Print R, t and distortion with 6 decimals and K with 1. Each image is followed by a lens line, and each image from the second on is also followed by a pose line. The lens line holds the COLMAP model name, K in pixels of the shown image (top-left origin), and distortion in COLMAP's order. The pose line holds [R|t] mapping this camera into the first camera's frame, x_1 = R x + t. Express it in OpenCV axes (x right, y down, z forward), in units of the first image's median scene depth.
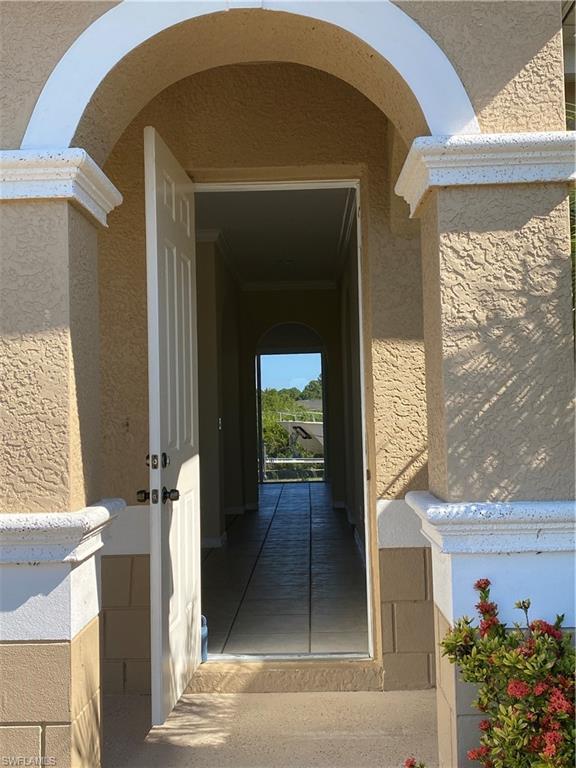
lens RADIAL K [[871.2, 0, 288.0], [0, 871.2, 384.0], [0, 0, 1]] dist [-0.000080, -0.000072]
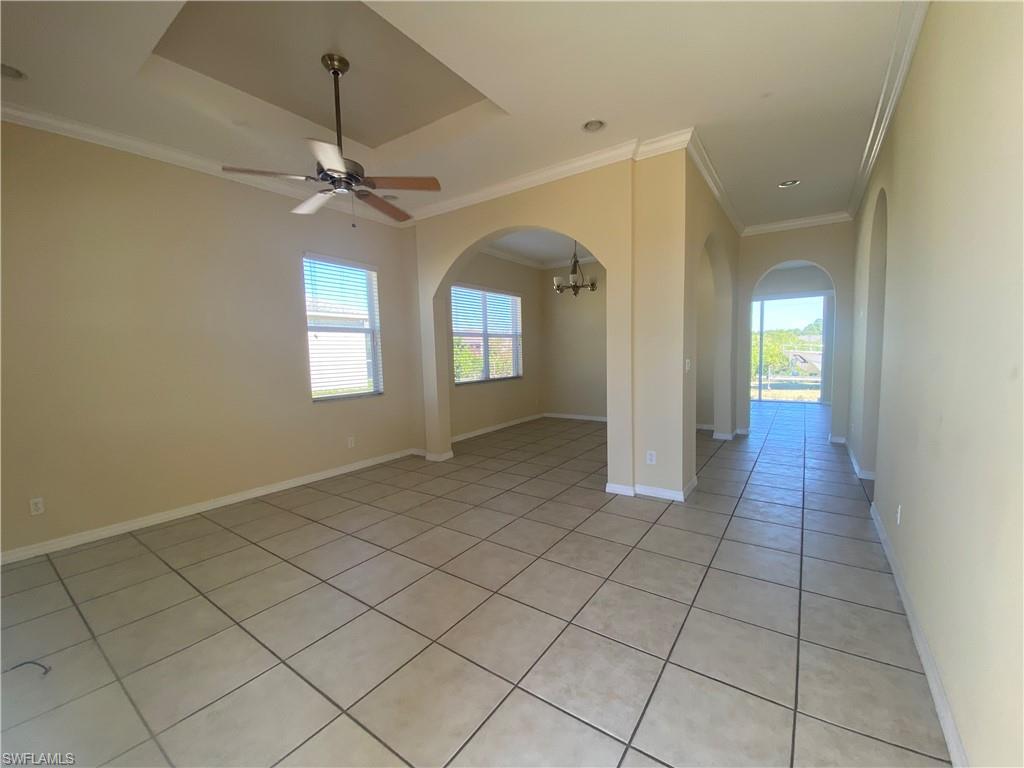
lens RADIAL K [[412.5, 0, 519.1], [0, 412.5, 384.4], [0, 0, 1]] dist [0.012572, -0.019715]
pose [[0.835656, 0.050299, -0.546945, 0.003051], [0.022063, 0.991920, 0.124929, 0.002180], [0.548810, -0.116465, 0.827795, 0.178686]]
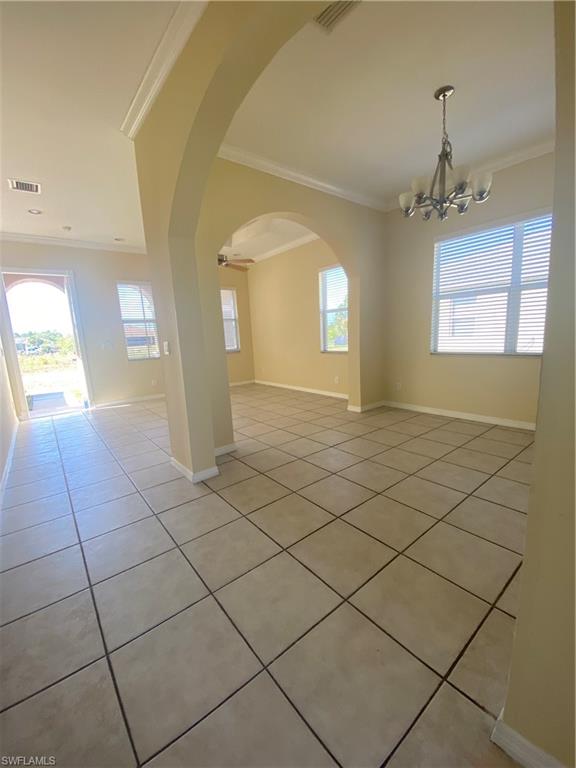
lens RADIAL K [[309.4, 0, 288.0], [0, 309.4, 384.0], [0, 0, 1]] dist [0.012572, -0.019715]
pose [[-0.766434, 0.180907, -0.616321, 0.010481], [0.105460, 0.981939, 0.157080, 0.015293], [0.633607, 0.055394, -0.771670, 0.495875]]
